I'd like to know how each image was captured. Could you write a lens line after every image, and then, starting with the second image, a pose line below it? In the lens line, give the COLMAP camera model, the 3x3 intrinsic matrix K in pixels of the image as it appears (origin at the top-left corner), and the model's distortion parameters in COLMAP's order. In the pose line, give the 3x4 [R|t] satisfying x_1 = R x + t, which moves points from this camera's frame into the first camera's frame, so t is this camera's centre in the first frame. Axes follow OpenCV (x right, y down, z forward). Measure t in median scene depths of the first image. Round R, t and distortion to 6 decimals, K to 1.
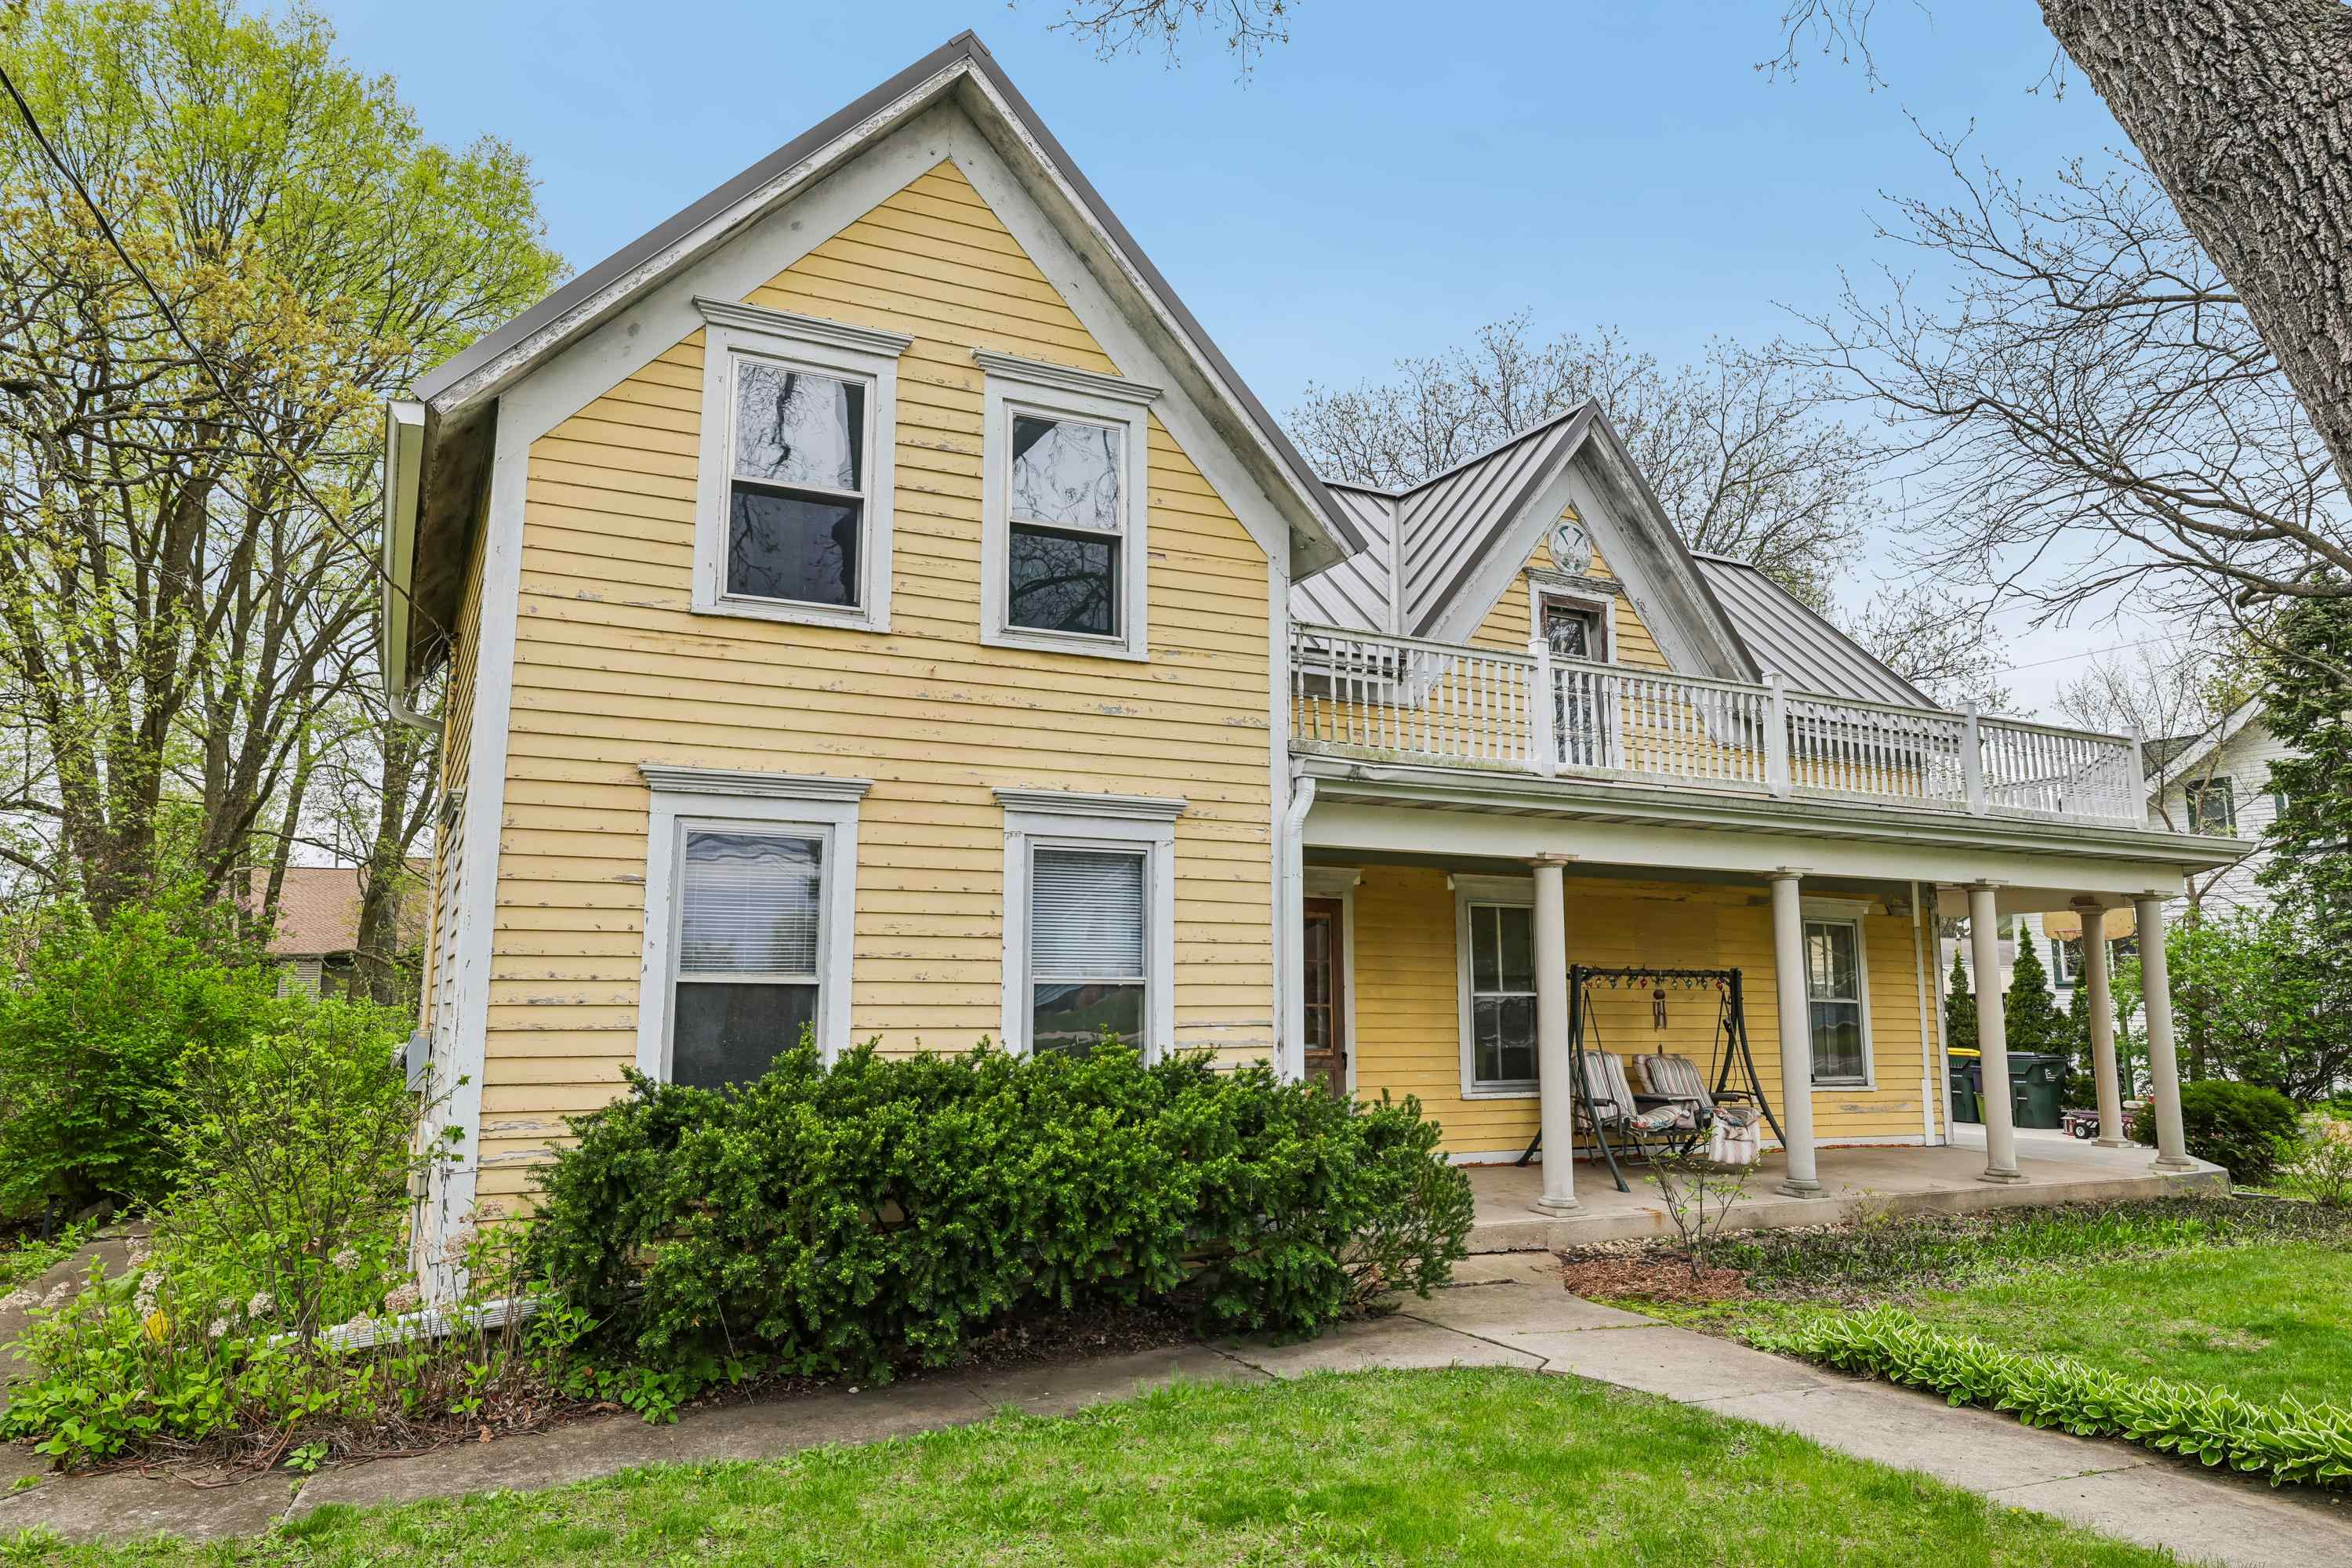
lens RADIAL K [[1480.3, 0, 1181.8], [0, 1480.3, 776.4], [0, 0, 1]] dist [0.013605, -0.000679]
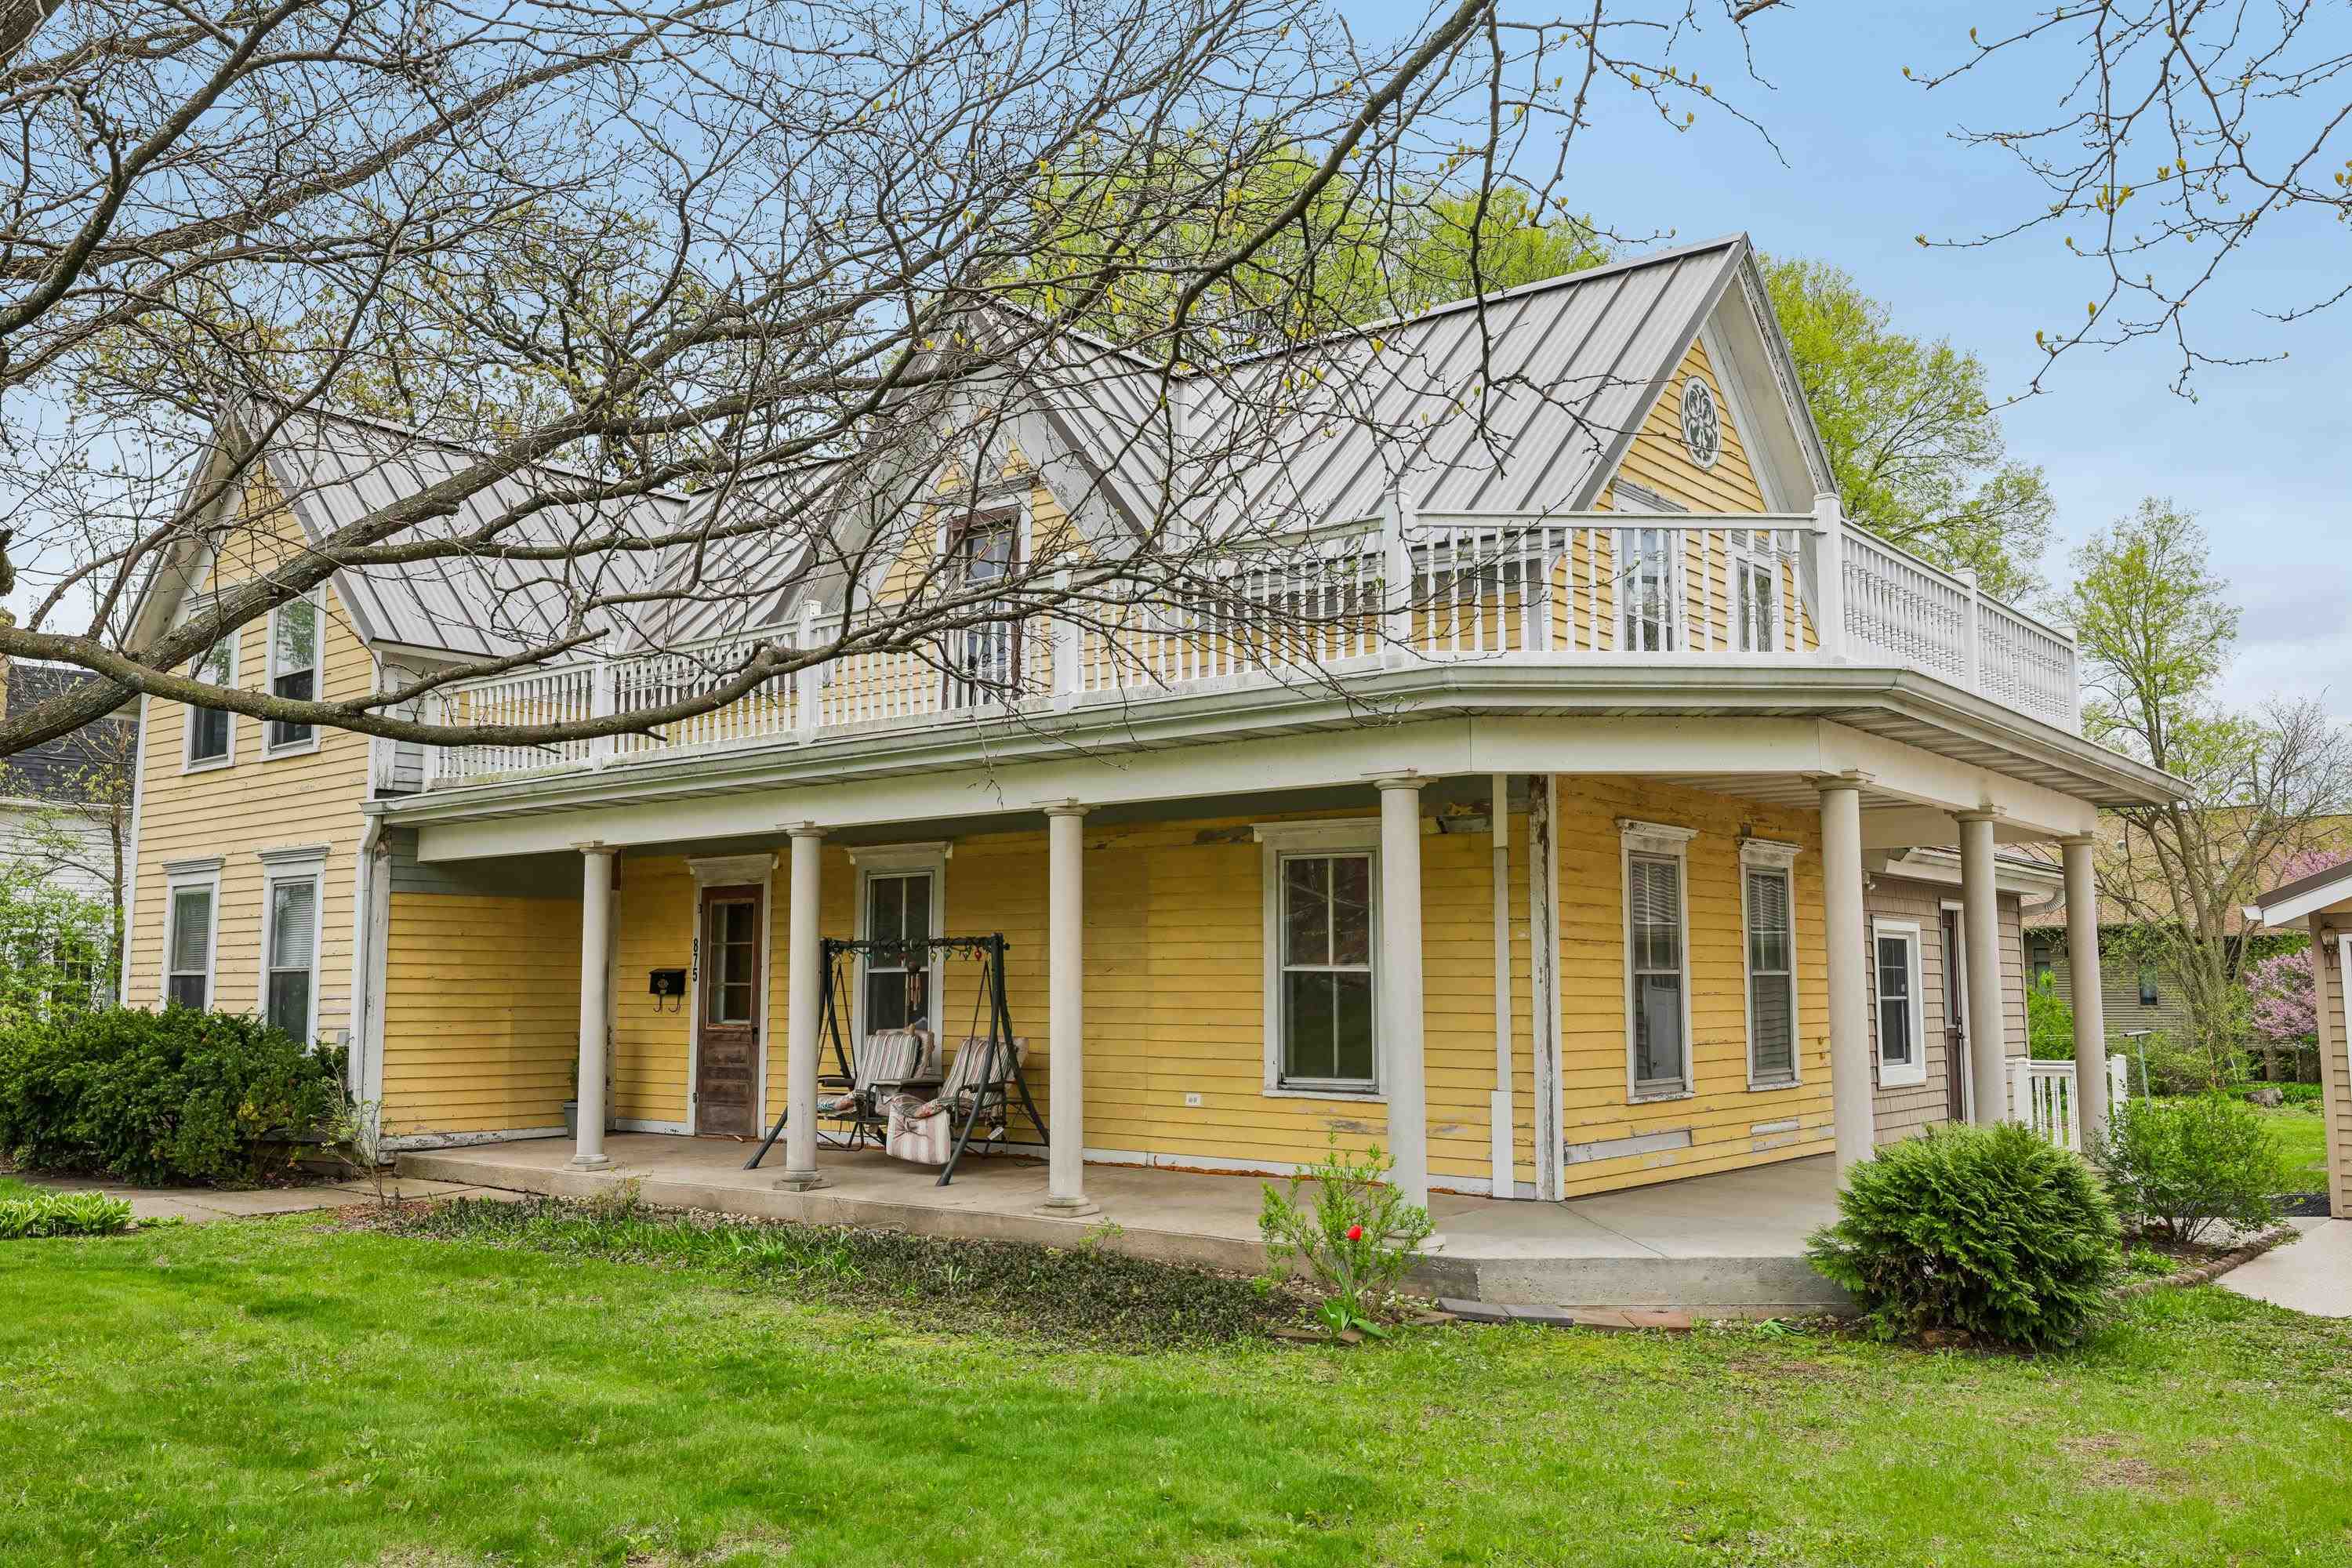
lens RADIAL K [[1996.9, 0, 1183.3], [0, 1996.9, 769.8], [0, 0, 1]] dist [0.016002, 0.000031]
pose [[0.405517, -0.110125, -0.907430, 2.032993], [0.140559, 0.988422, -0.057141, 0.166838], [0.903216, -0.104376, 0.416301, 0.911562]]
